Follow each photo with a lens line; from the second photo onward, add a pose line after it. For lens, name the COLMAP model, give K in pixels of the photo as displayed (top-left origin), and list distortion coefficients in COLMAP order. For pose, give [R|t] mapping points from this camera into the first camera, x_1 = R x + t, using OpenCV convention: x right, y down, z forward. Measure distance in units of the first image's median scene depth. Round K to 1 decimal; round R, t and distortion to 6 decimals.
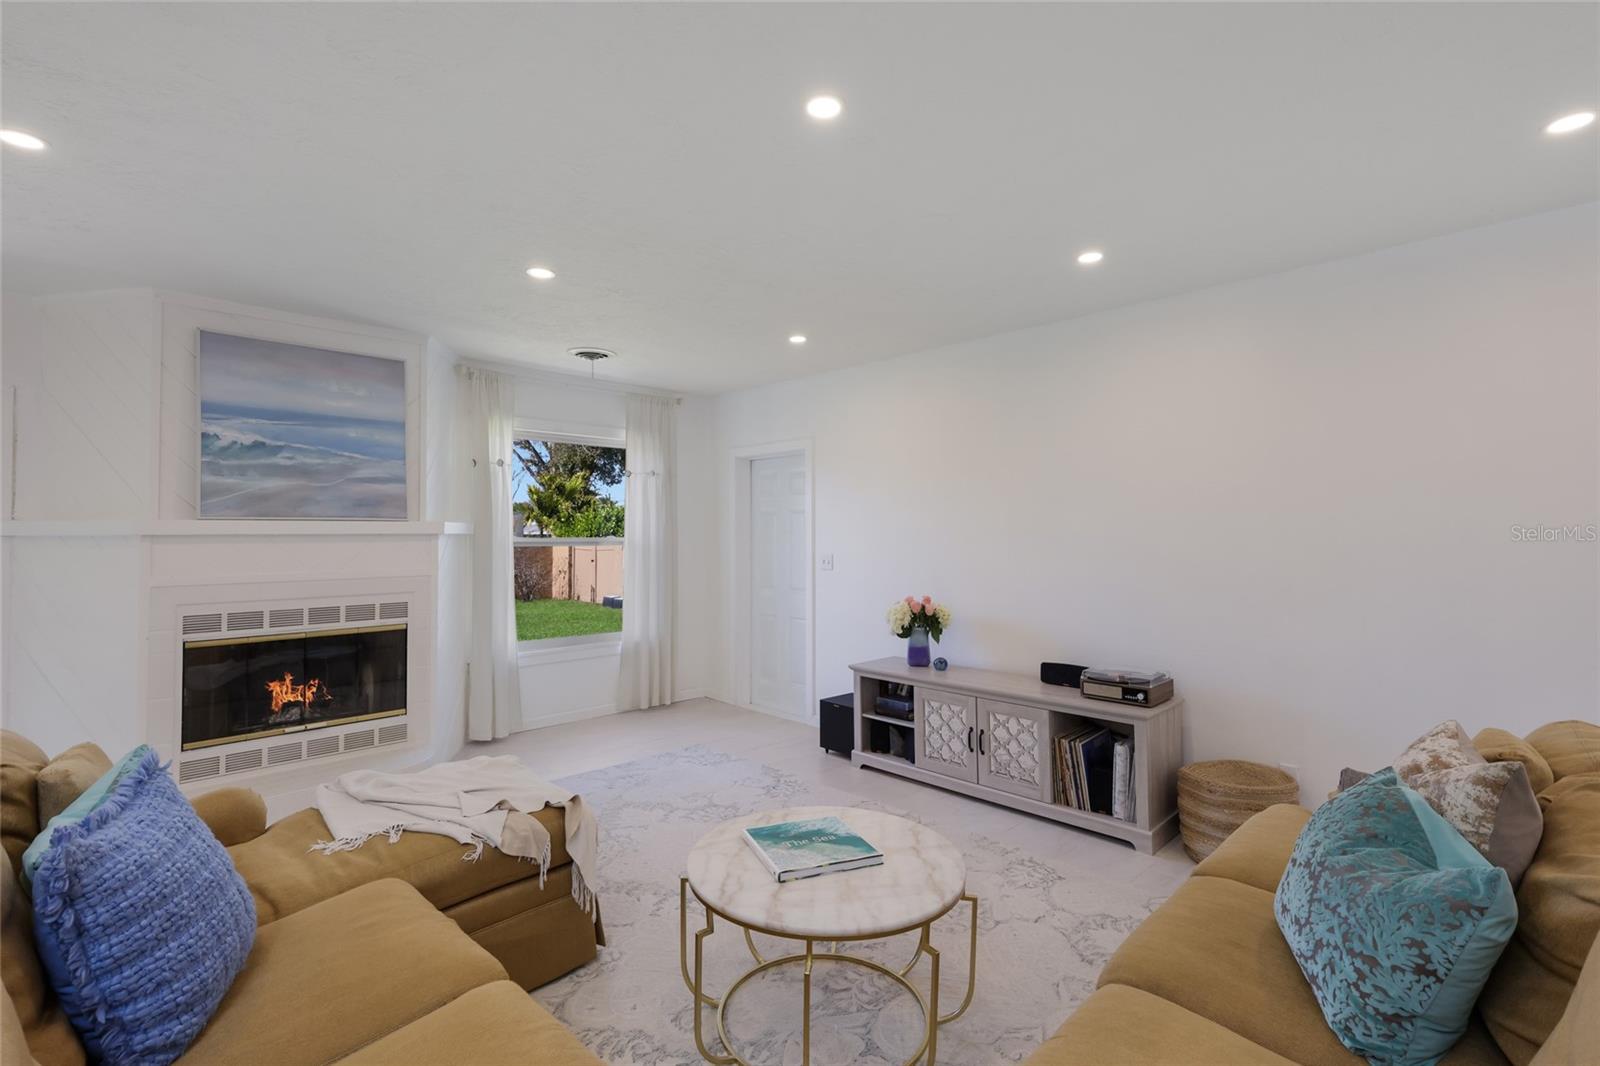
lens RADIAL K [[750.6, 0, 810.6], [0, 750.6, 523.1], [0, 0, 1]] dist [0.017145, -0.000571]
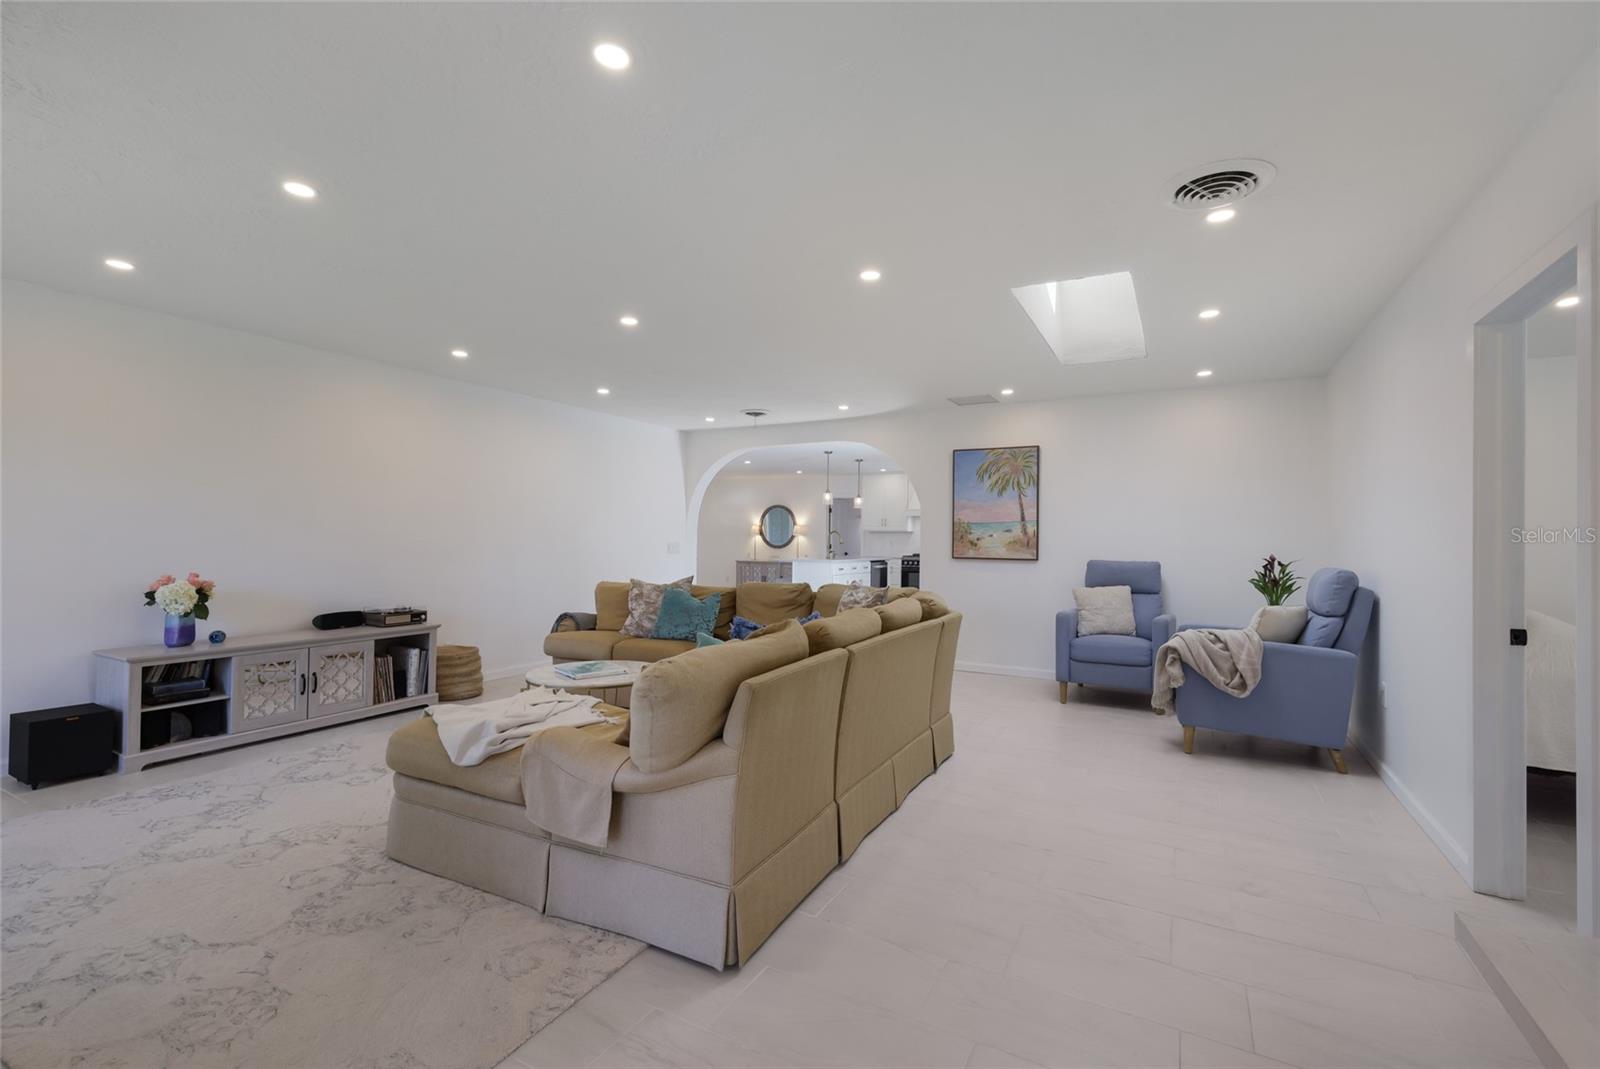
lens RADIAL K [[697.7, 0, 789.2], [0, 697.7, 539.5], [0, 0, 1]] dist [0.019198, -0.002170]
pose [[-0.275747, 0.001215, 0.961229, -1.072693], [-0.023391, 0.999695, -0.007974, 0.047479], [-0.960946, -0.024683, -0.275635, 0.566927]]
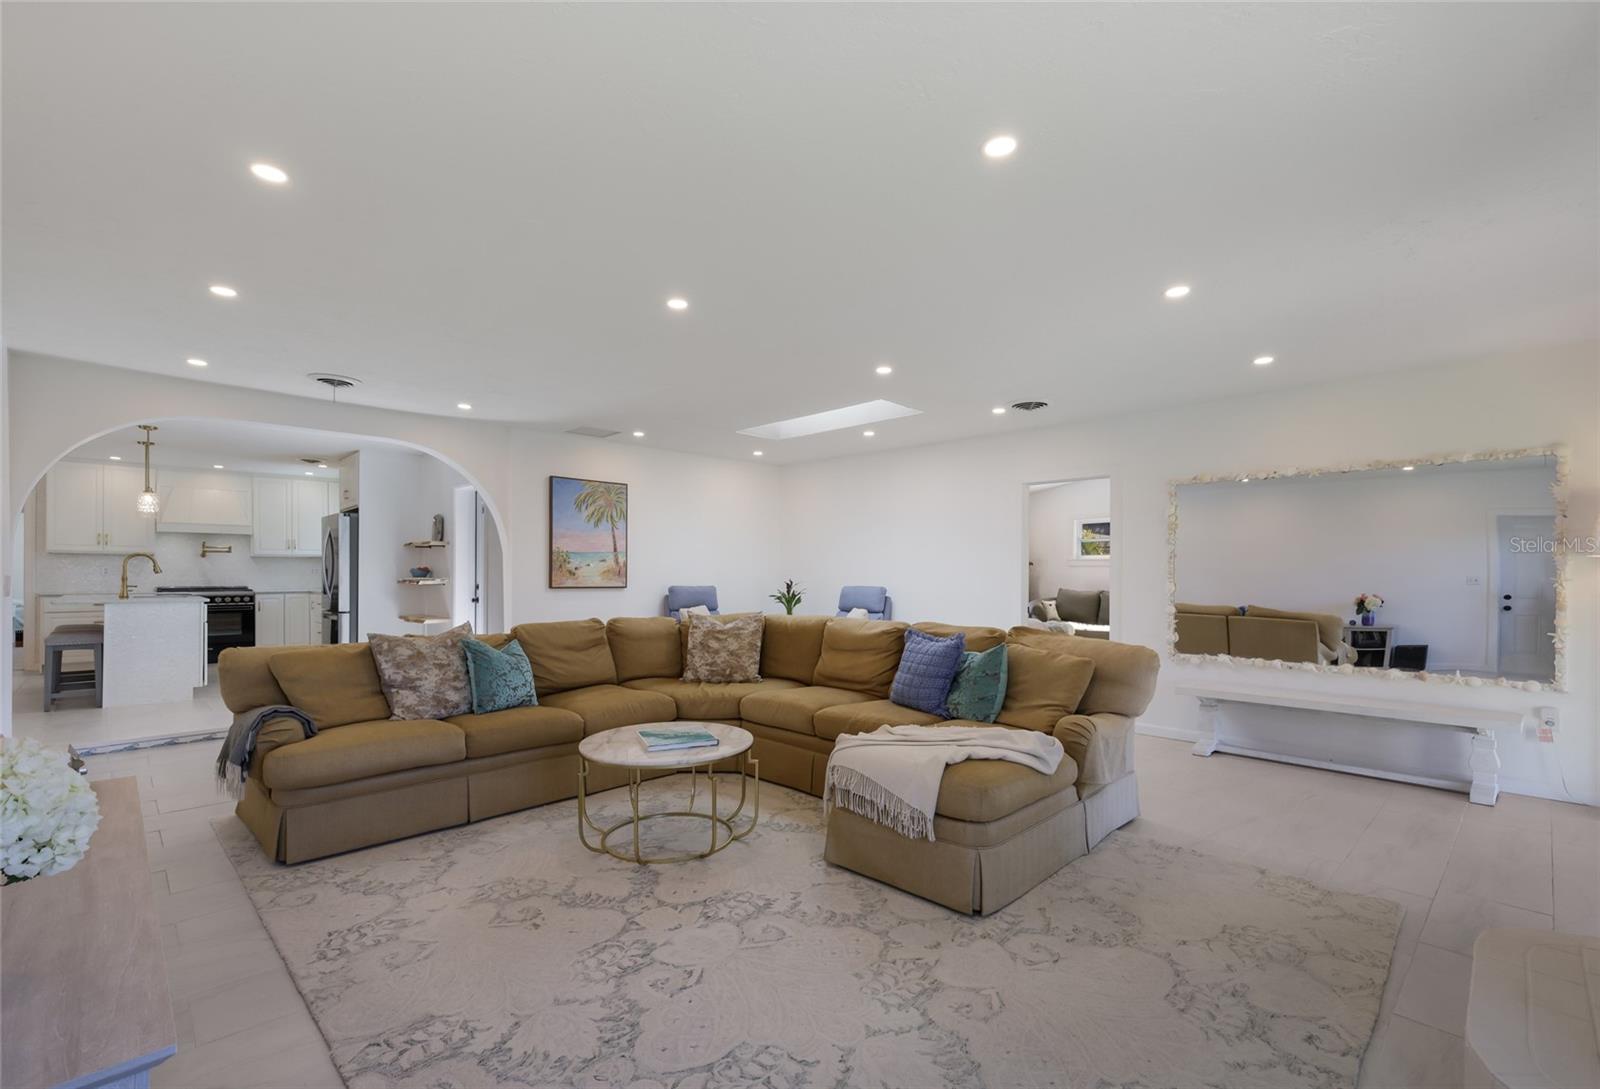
lens RADIAL K [[715.6, 0, 803.9], [0, 715.6, 570.8], [0, 0, 1]] dist [0.015090, 0.000422]
pose [[-0.999960, -0.002077, 0.008677, -0.155367], [-0.002250, 0.999797, -0.020006, 0.061773], [-0.008633, -0.020025, -0.999762, 1.391177]]
